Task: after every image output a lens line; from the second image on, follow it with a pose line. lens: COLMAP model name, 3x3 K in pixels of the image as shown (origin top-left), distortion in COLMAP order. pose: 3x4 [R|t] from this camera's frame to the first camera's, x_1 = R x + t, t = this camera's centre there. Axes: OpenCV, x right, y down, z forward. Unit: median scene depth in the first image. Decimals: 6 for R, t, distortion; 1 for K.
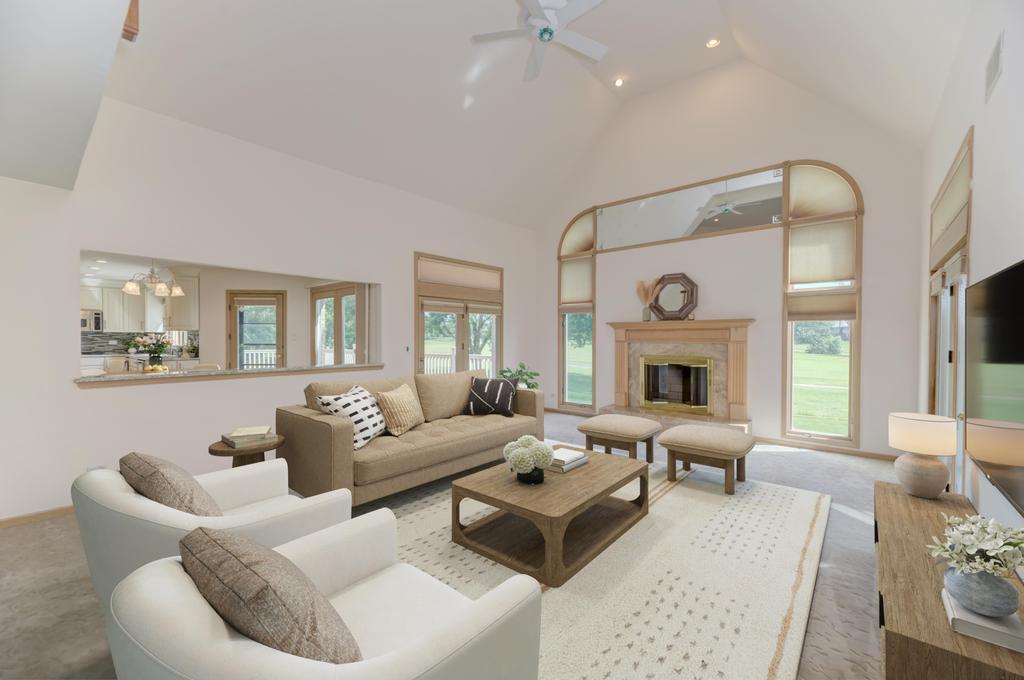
lens RADIAL K [[411.7, 0, 506.6], [0, 411.7, 341.0], [0, 0, 1]] dist [0.006886, -0.001885]
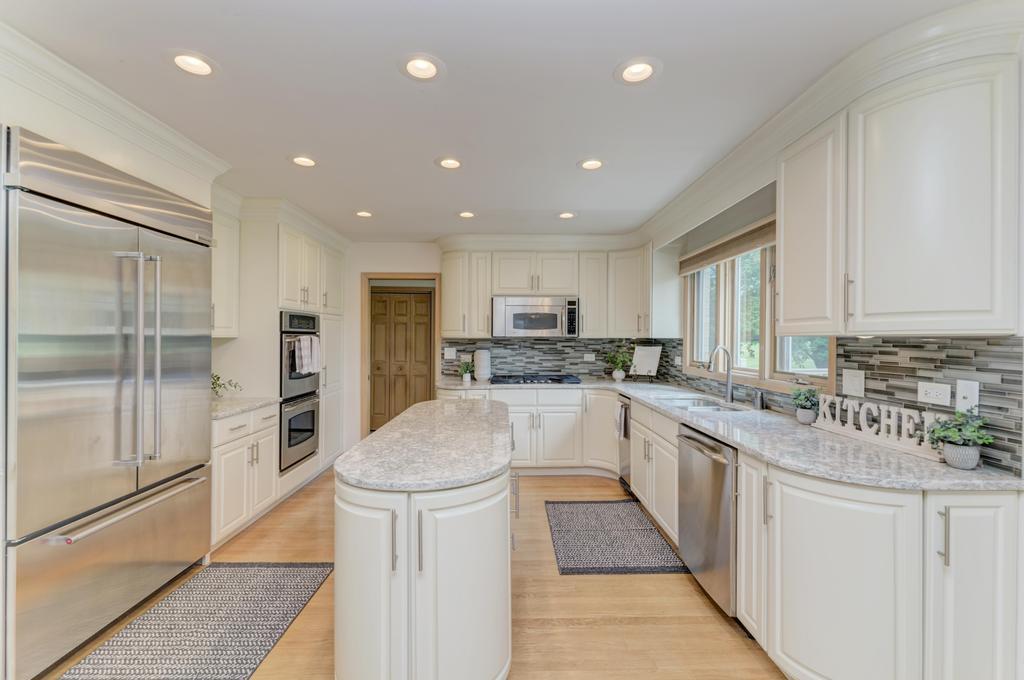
lens RADIAL K [[441.8, 0, 514.1], [0, 441.8, 340.8], [0, 0, 1]] dist [0.010984, -0.001725]
pose [[0.668010, 0.005666, -0.744130, -0.615447], [-0.011069, 0.999936, -0.002324, -0.015917], [0.744070, 0.009790, 0.668030, 0.568342]]
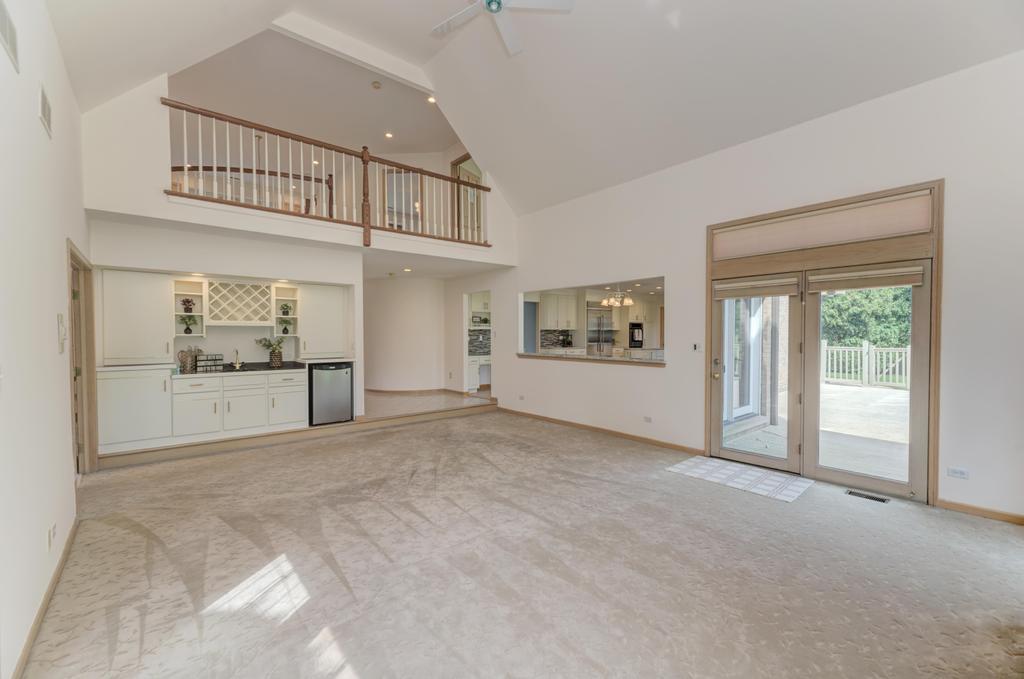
lens RADIAL K [[428.5, 0, 513.6], [0, 428.5, 340.4], [0, 0, 1]] dist [0.001233, -0.000044]
pose [[-0.158079, 0.014974, -0.987313, 0.464156], [-0.010212, 0.999807, 0.016799, -0.002162], [0.987374, 0.012738, -0.157896, 0.520656]]
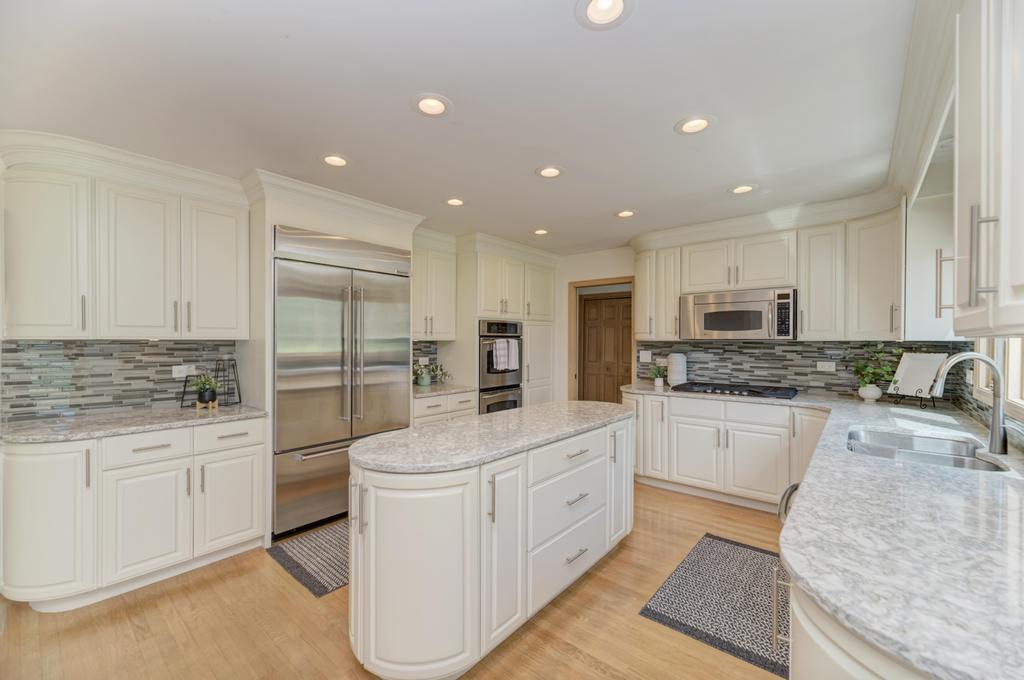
lens RADIAL K [[411.7, 0, 513.0], [0, 411.7, 343.1], [0, 0, 1]] dist [0.006886, -0.001885]
pose [[0.016470, 0.005749, -0.999848, -0.576817], [-0.014037, 0.999886, 0.005518, -0.017611], [0.999766, 0.013944, 0.016549, 0.714145]]
